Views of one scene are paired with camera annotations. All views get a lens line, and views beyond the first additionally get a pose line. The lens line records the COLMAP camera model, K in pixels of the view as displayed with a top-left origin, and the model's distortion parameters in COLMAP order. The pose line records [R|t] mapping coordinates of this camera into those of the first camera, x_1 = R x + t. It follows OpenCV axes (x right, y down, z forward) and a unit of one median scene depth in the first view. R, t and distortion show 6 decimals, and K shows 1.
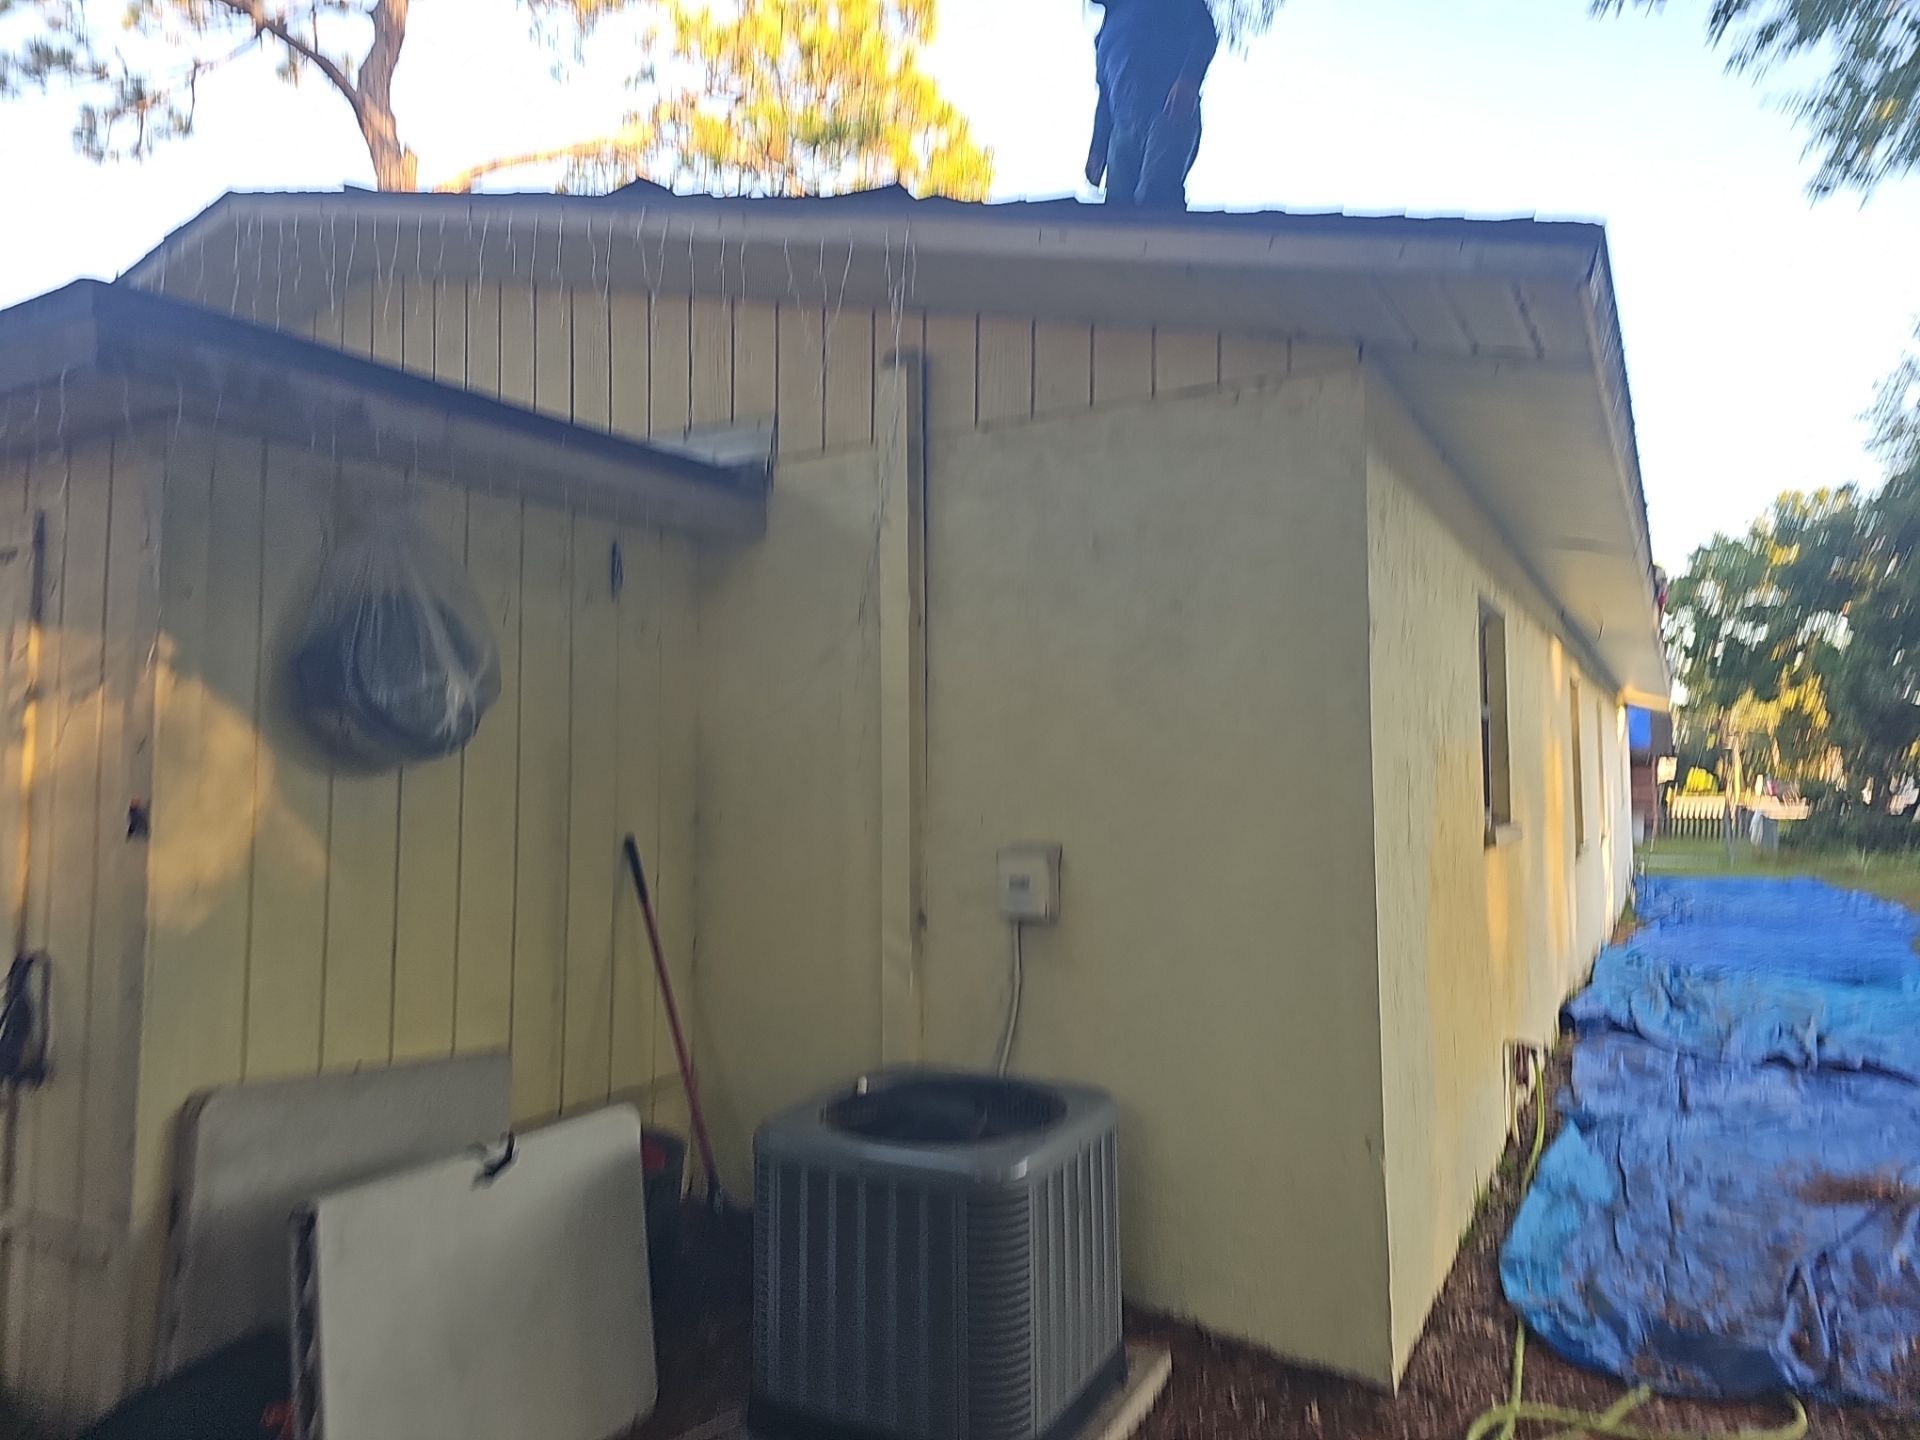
lens RADIAL K [[1281.5, 0, 1011.0], [0, 1281.5, 686.5], [0, 0, 1]] dist [0.046704, -0.017560]
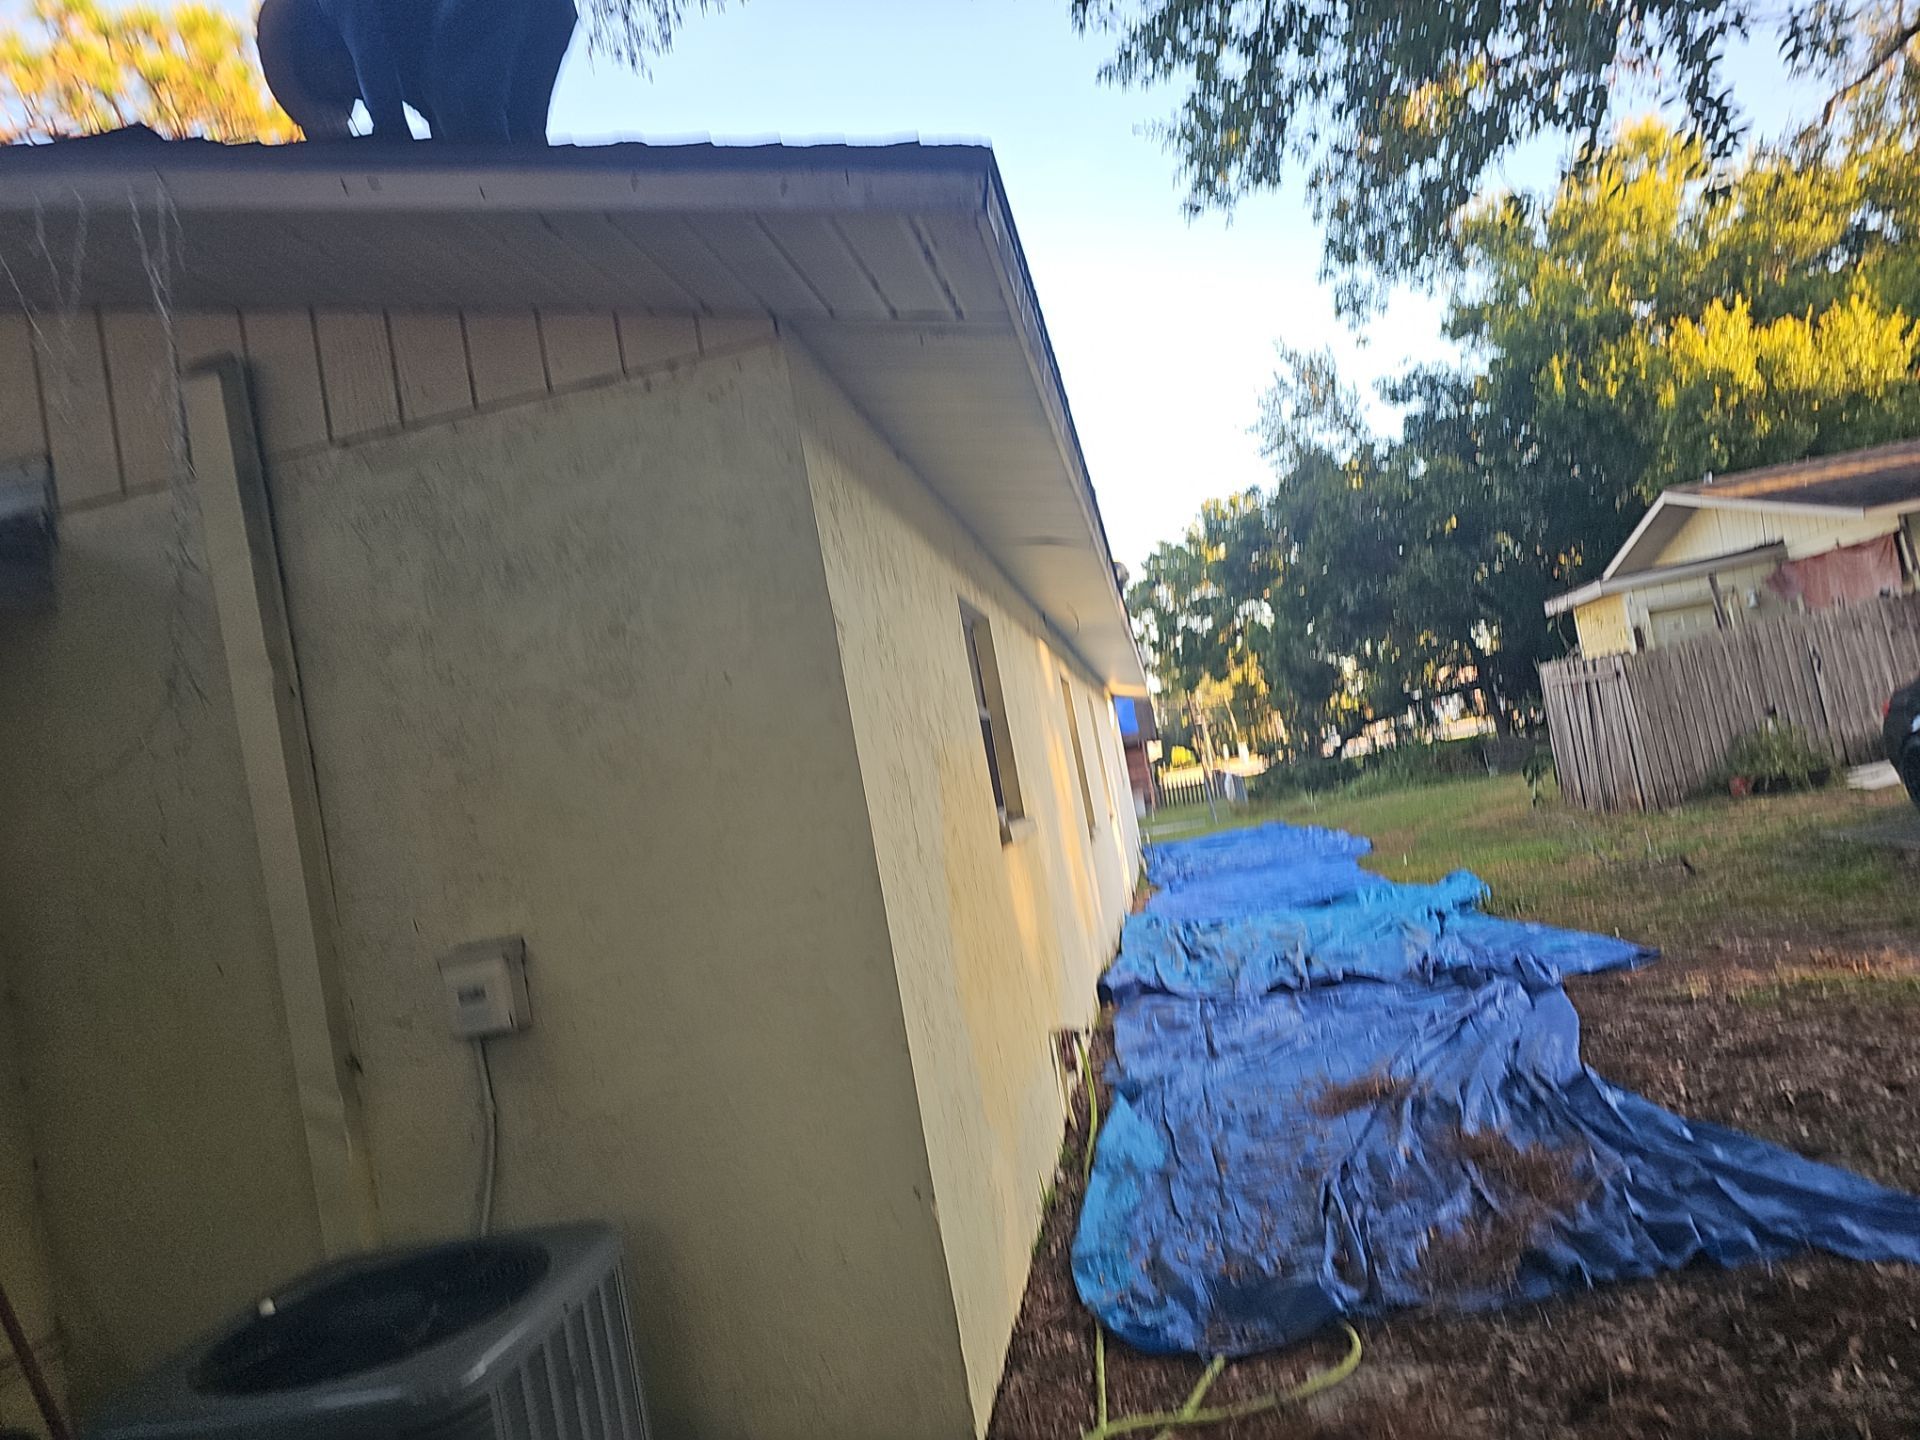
lens RADIAL K [[1241.1, 0, 957.9], [0, 1241.1, 727.1], [0, 0, 1]] dist [0.049167, -0.044270]
pose [[0.938642, -0.150567, 0.310293, 0.040368], [0.154016, 0.987976, 0.013506, 0.012725], [-0.308595, 0.035113, 0.950545, 0.074885]]
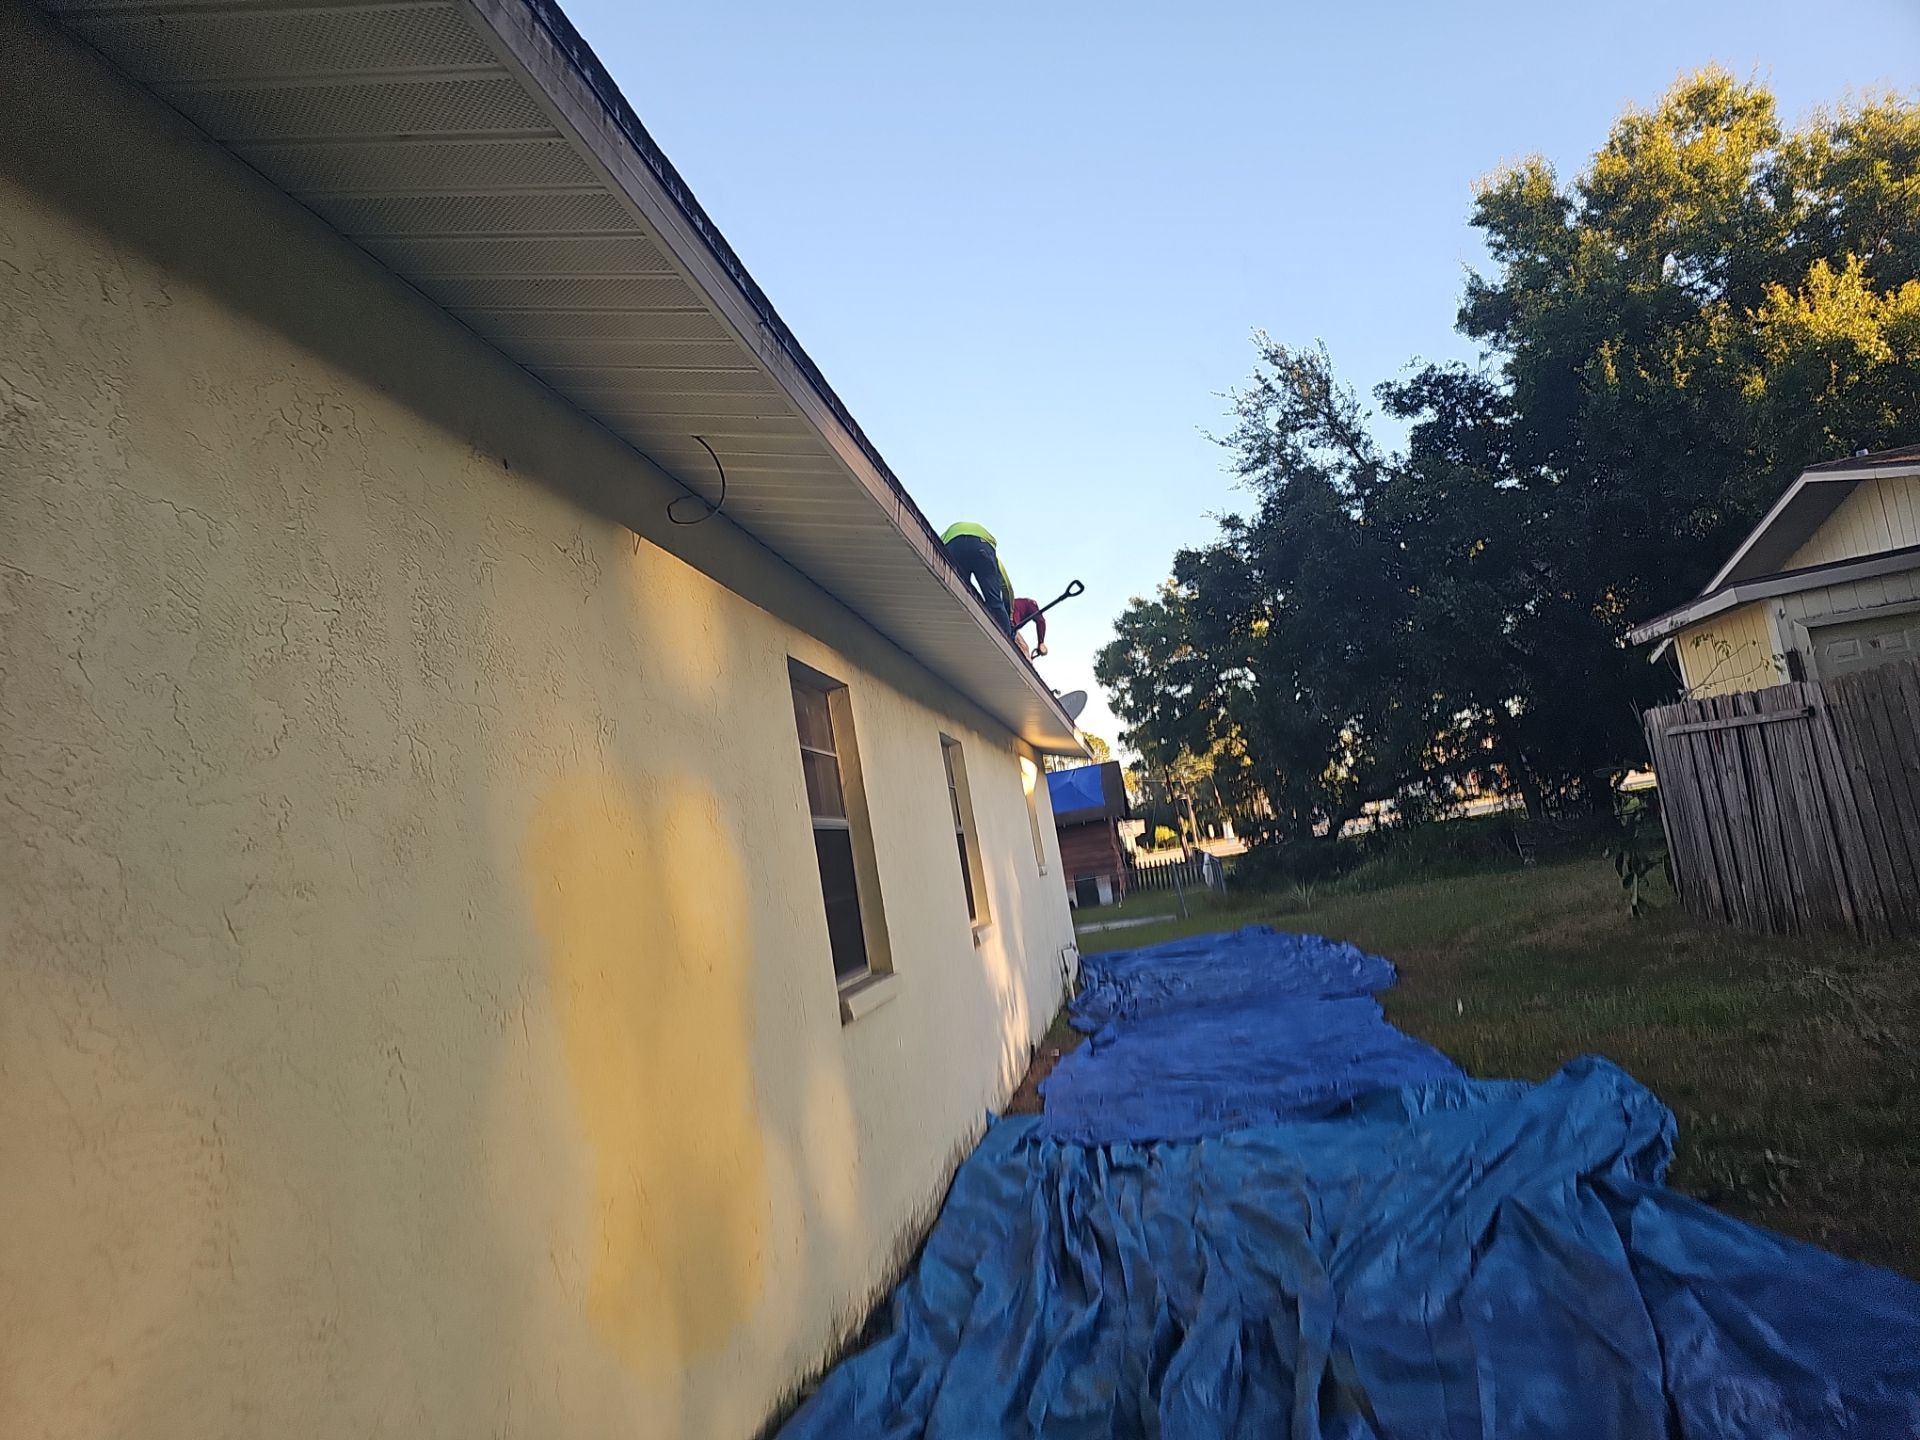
lens RADIAL K [[1241.1, 0, 957.9], [0, 1241.1, 727.1], [0, 0, 1]] dist [0.049167, -0.044270]
pose [[0.937242, -0.118674, 0.327863, 0.413048], [0.140873, 0.989017, -0.044720, 0.061804], [-0.318955, 0.088101, 0.943666, 0.655665]]
